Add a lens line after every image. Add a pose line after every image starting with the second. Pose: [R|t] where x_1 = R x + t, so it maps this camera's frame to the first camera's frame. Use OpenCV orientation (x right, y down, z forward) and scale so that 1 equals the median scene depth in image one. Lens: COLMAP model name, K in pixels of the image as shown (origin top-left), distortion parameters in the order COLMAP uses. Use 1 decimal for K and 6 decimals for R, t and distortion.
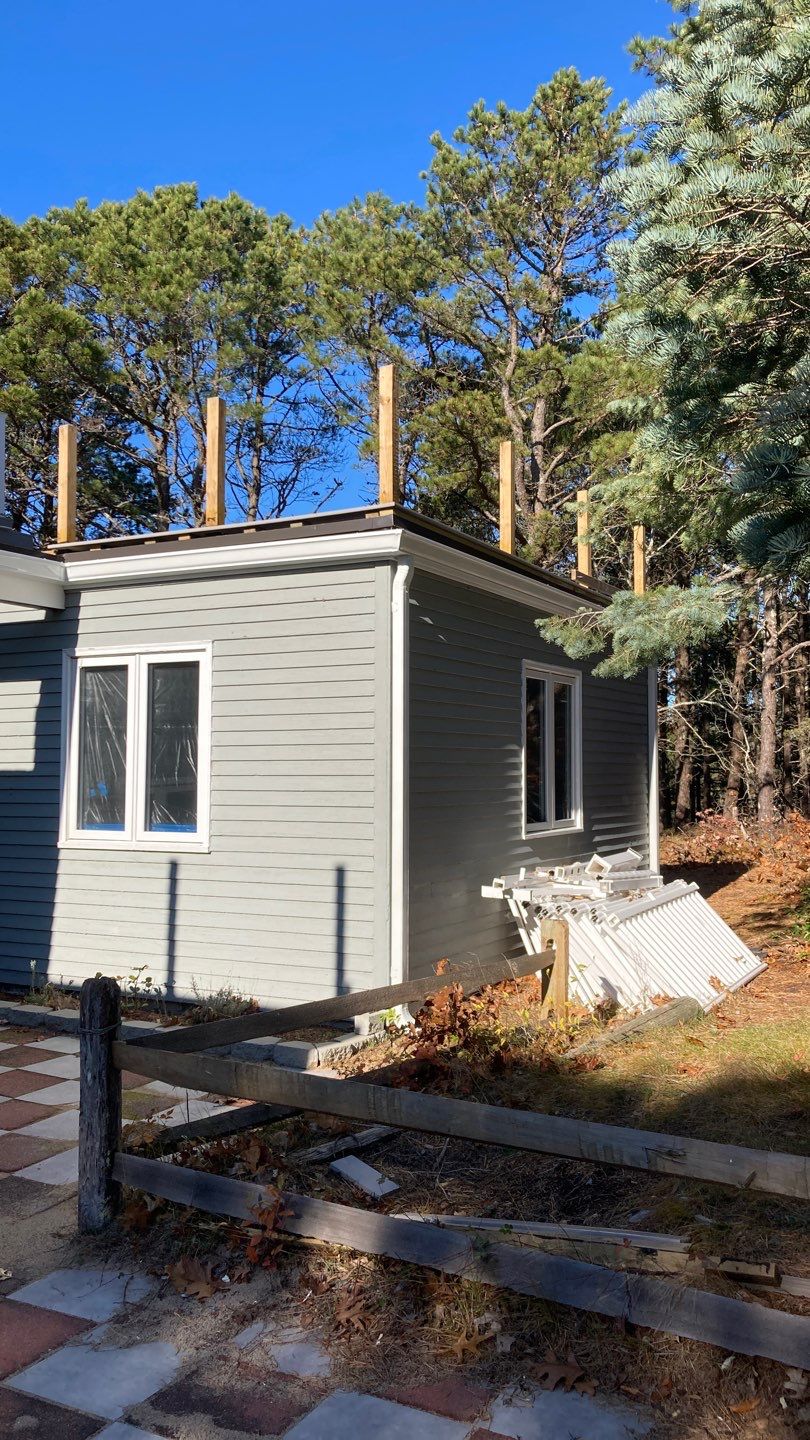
lens RADIAL K [[1186.1, 0, 458.9], [0, 1186.1, 672.9], [0, 0, 1]] dist [0.030549, -0.005608]
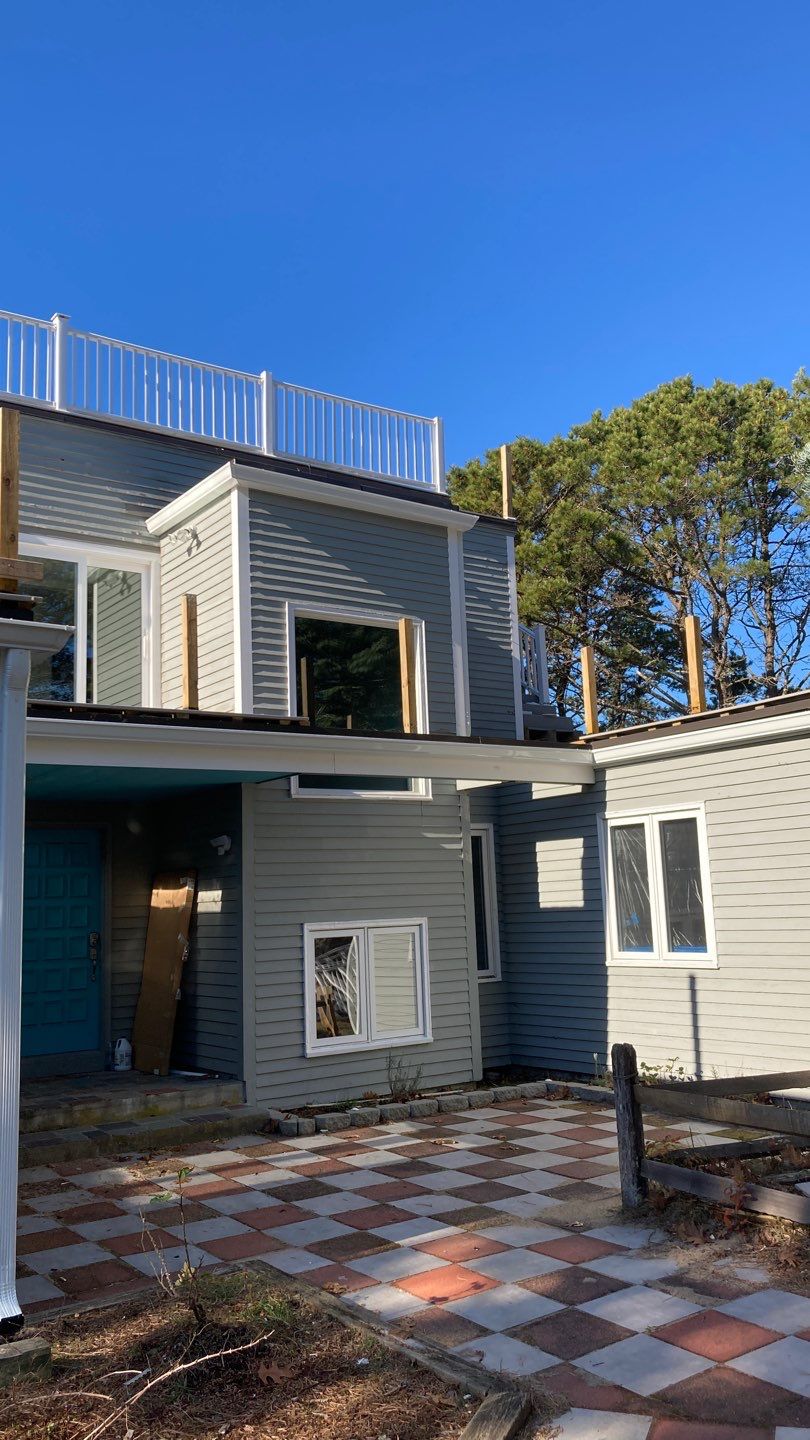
lens RADIAL K [[1167.3, 0, 405.0], [0, 1167.3, 720.0], [0, 0, 1]] dist [-0.076224, -0.001838]
pose [[0.874136, -0.102454, -0.474752, 0.105875], [0.068954, 0.993775, -0.087501, -0.025105], [0.480762, 0.043752, 0.875759, -0.237966]]
